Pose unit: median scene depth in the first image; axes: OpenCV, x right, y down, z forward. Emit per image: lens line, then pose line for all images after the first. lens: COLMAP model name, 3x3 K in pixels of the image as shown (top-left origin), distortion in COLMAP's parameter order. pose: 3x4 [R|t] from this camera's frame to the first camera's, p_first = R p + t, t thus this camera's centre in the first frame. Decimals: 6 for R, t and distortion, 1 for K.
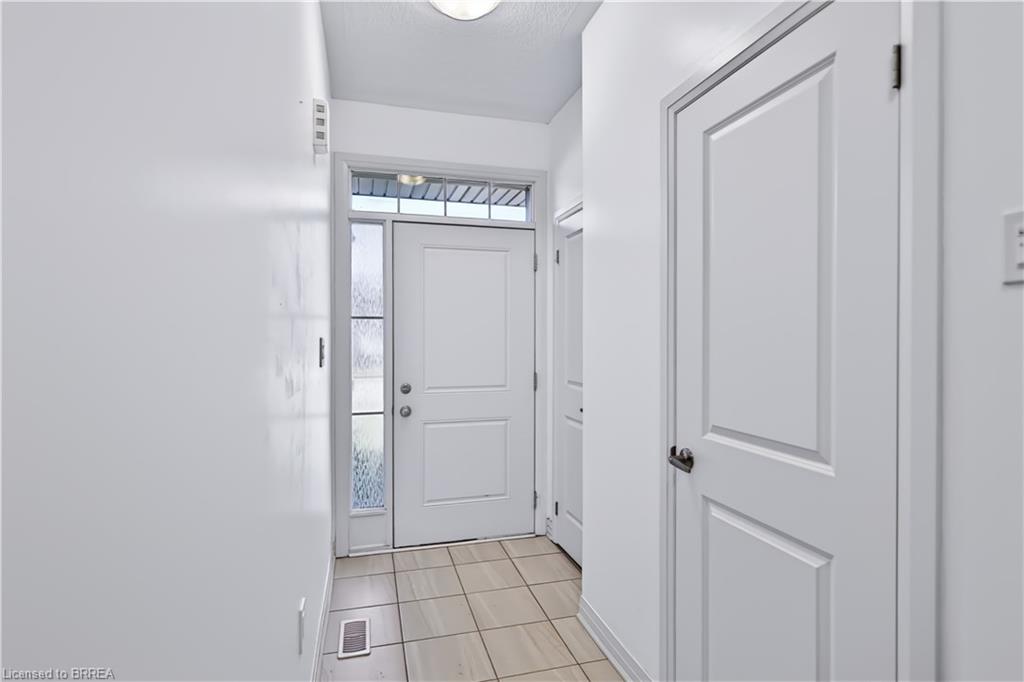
lens RADIAL K [[509.6, 0, 522.2], [0, 509.6, 340.5], [0, 0, 1]] dist [-0.000904, -0.000027]
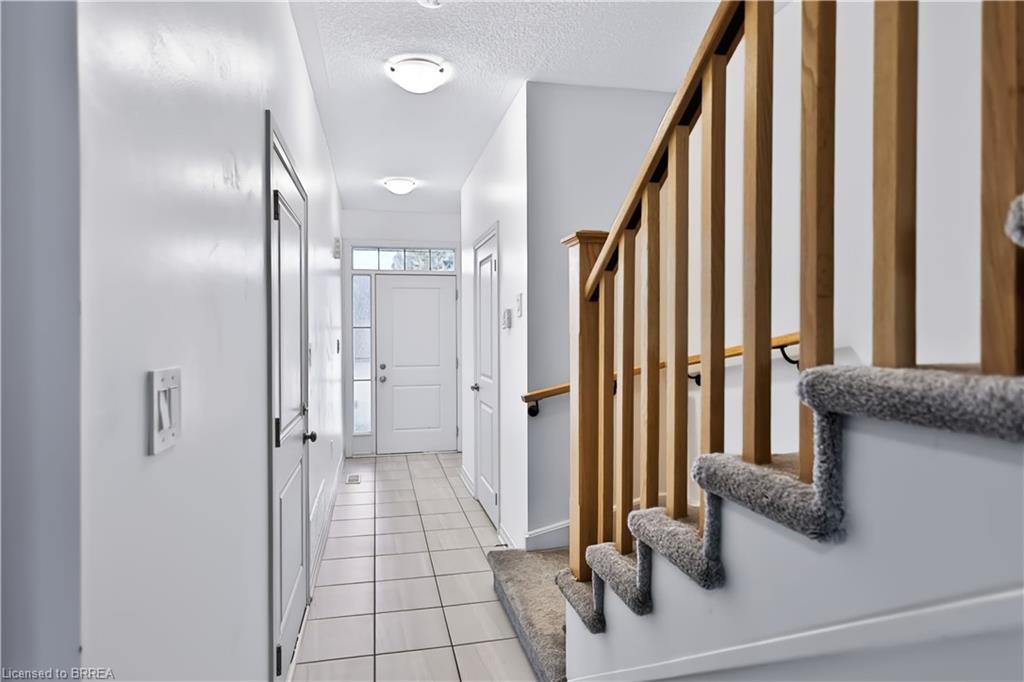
lens RADIAL K [[610.7, 0, 504.1], [0, 610.7, 337.1], [0, 0, 1]] dist [0.008757, 0.000093]
pose [[0.995013, -0.001628, -0.099731, 0.419074], [0.001985, 0.999992, 0.003477, -0.016811], [0.099724, -0.003658, 0.995008, -1.120067]]
